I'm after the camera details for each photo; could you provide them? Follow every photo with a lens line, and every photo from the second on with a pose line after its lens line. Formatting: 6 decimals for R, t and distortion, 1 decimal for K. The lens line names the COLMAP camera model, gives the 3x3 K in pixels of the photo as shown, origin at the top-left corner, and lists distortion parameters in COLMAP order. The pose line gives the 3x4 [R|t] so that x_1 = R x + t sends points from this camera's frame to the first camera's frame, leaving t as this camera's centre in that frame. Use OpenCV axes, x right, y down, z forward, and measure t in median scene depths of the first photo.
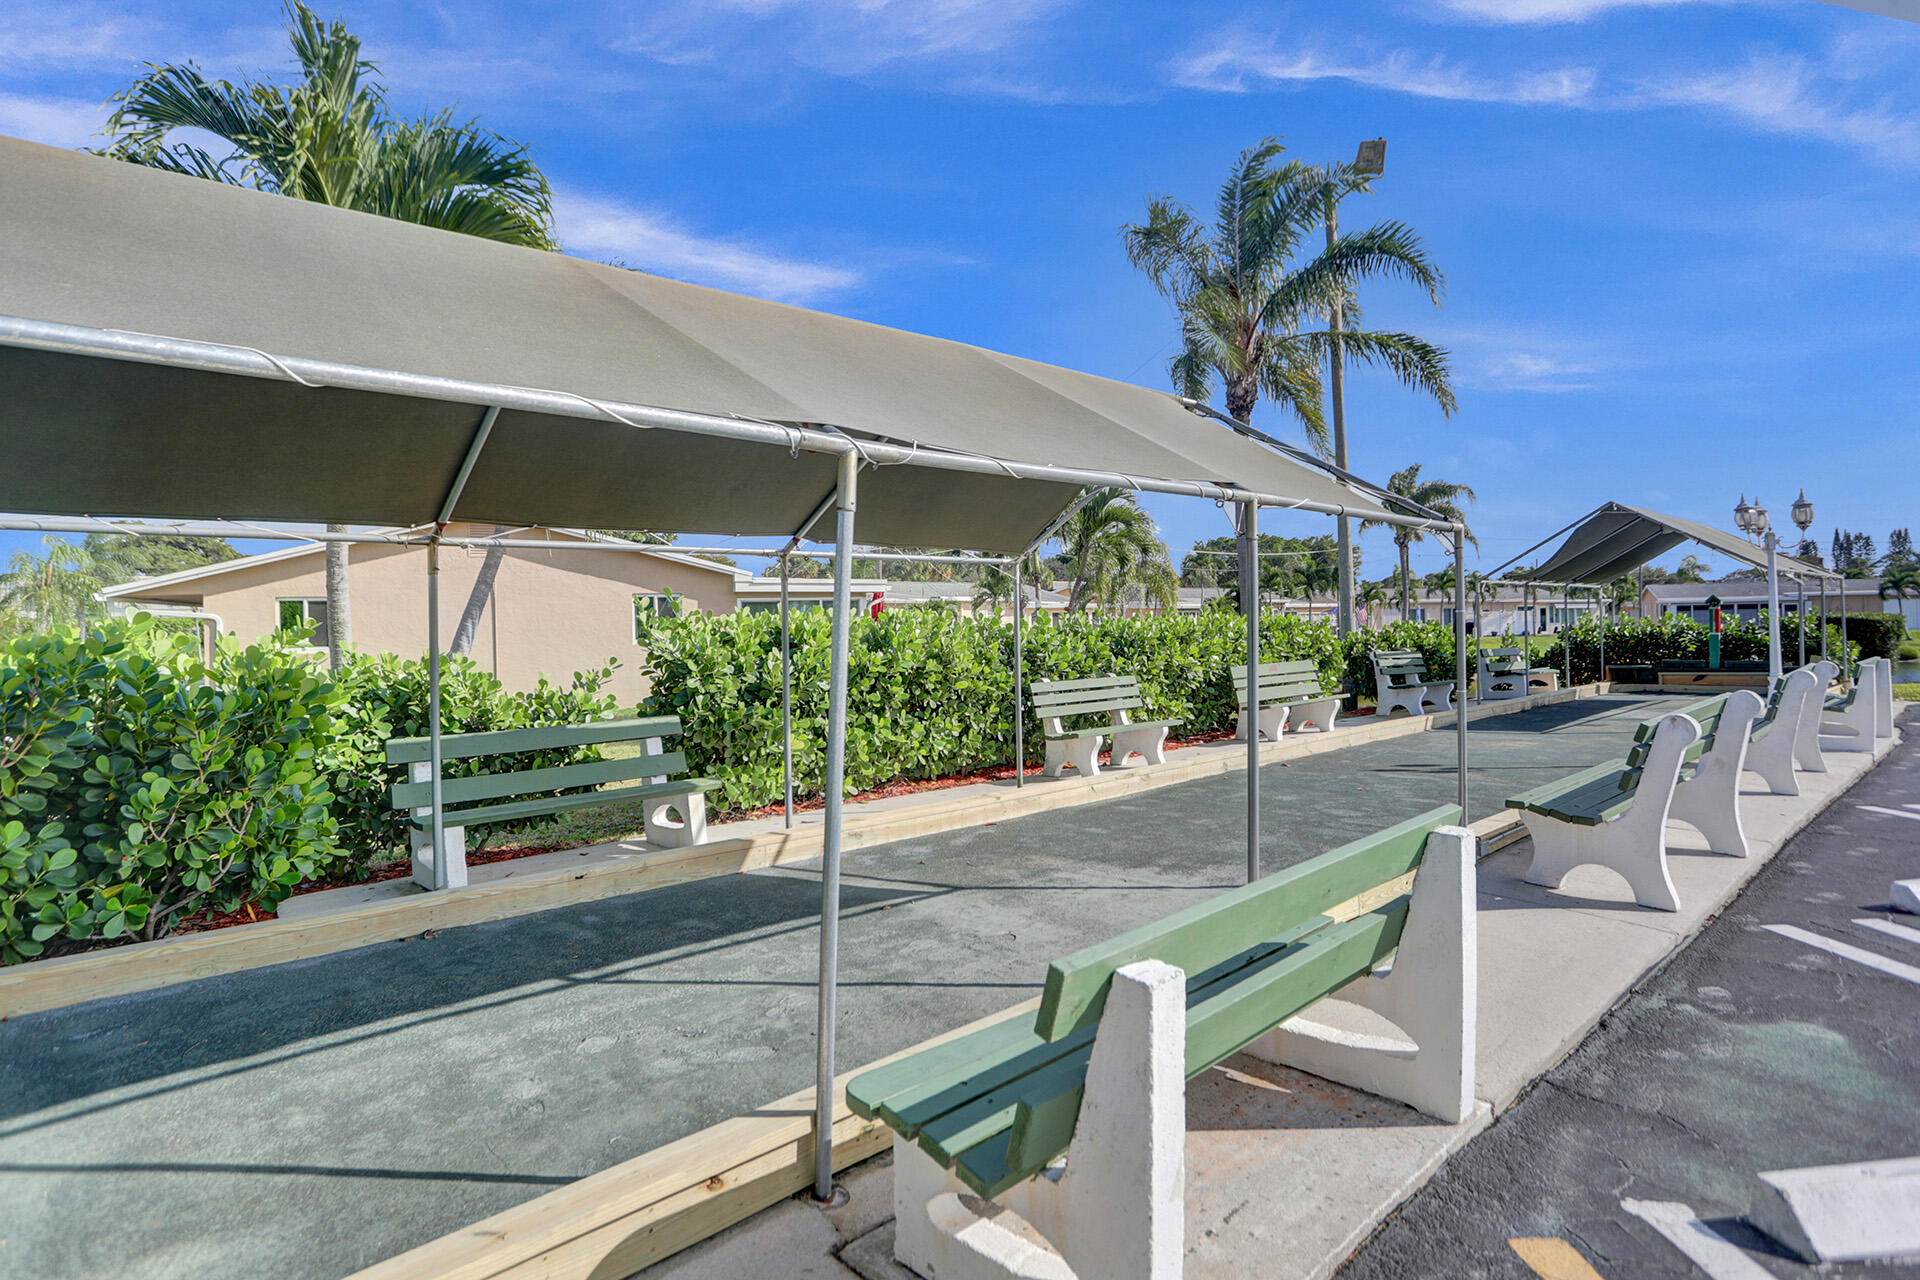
lens RADIAL K [[1012.8, 0, 963.0], [0, 1012.8, 618.6], [0, 0, 1]] dist [-0.057107, 0.036613]
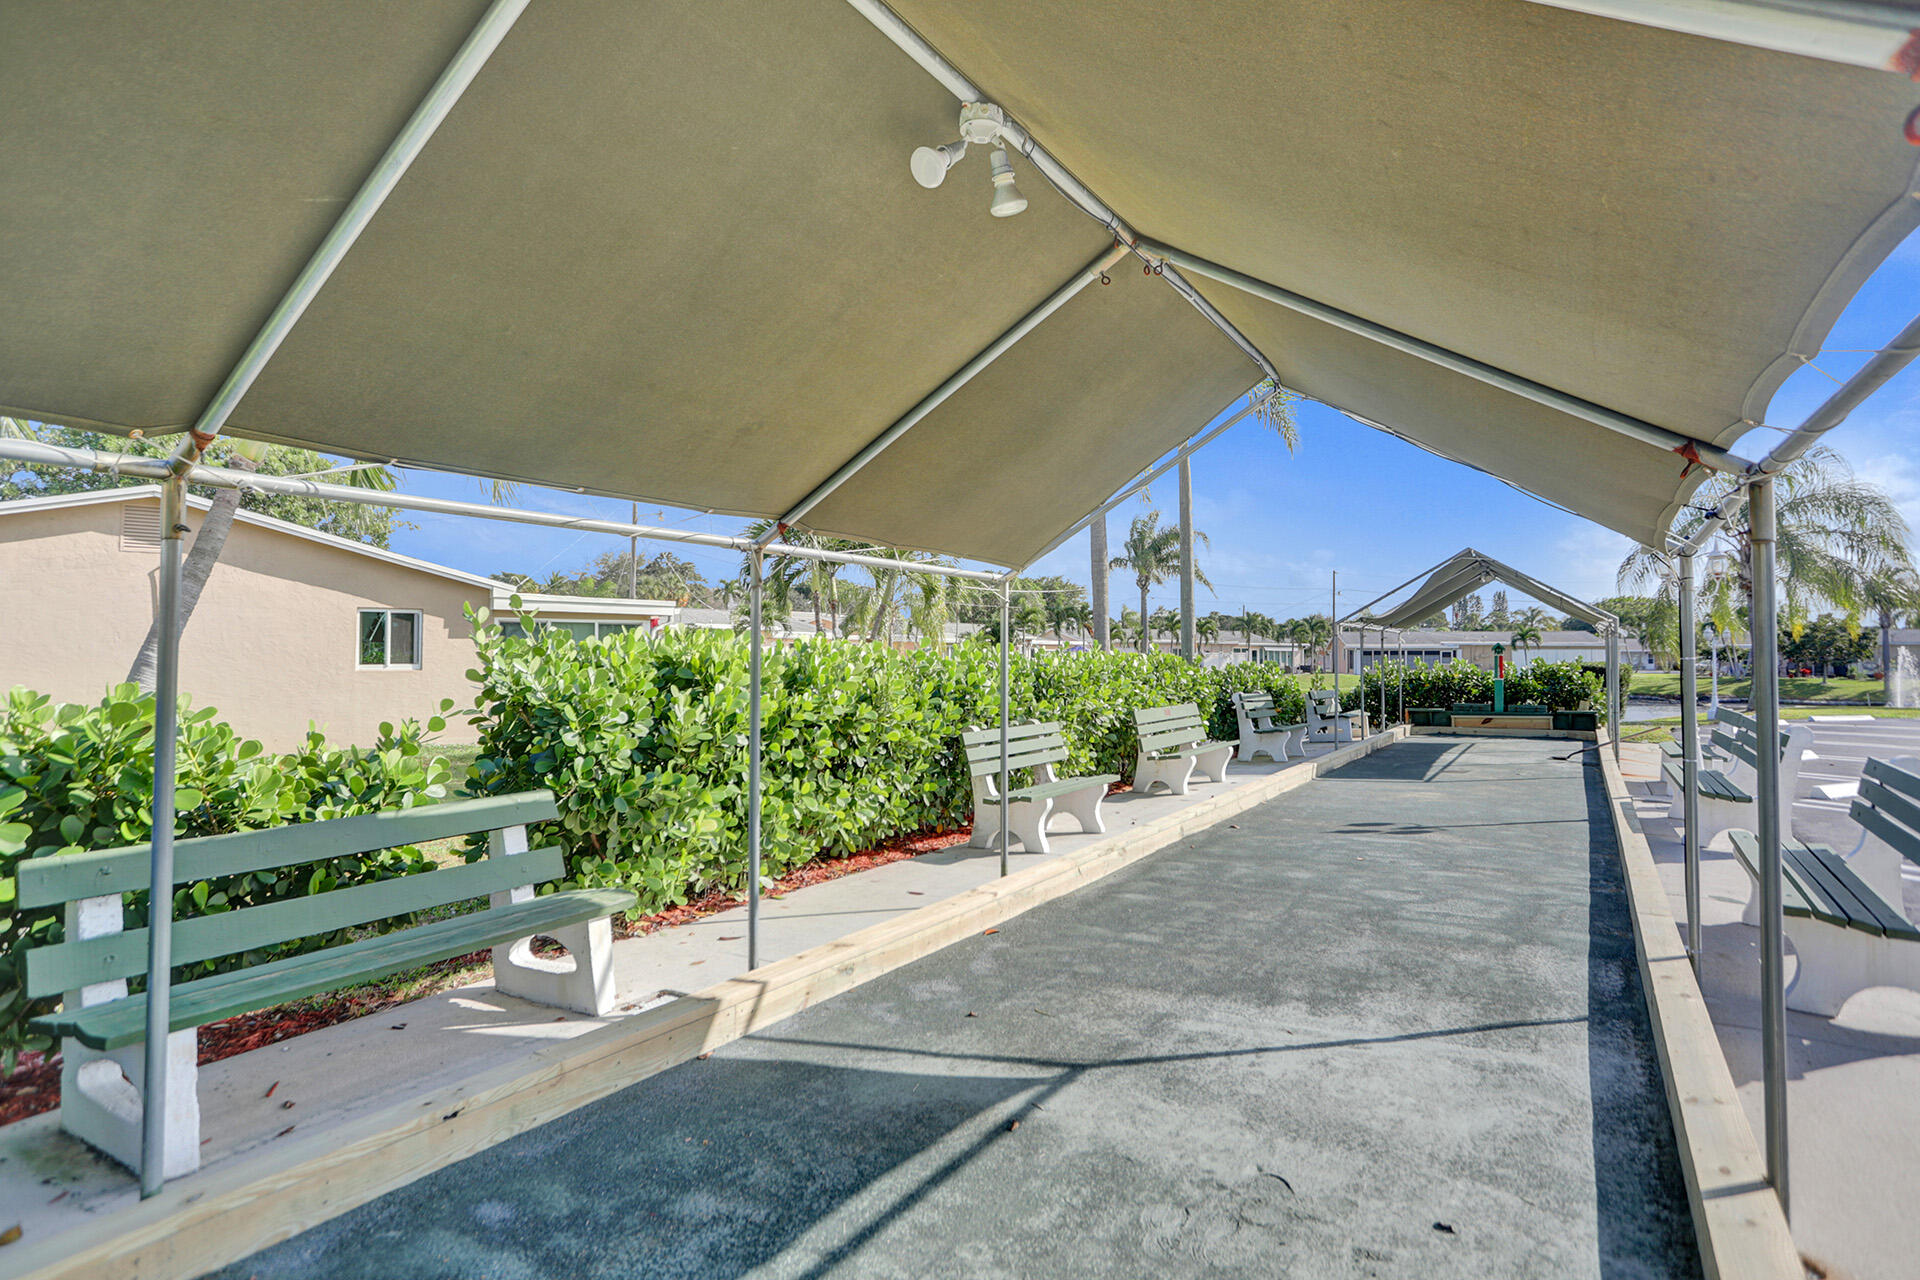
lens RADIAL K [[1012.8, 0, 963.0], [0, 1012.8, 618.6], [0, 0, 1]] dist [-0.057107, 0.036613]
pose [[0.964905, 0.031673, 0.260683, -0.177643], [-0.023515, 0.999133, -0.034358, 0.001209], [-0.261545, 0.027023, 0.964813, 0.271115]]
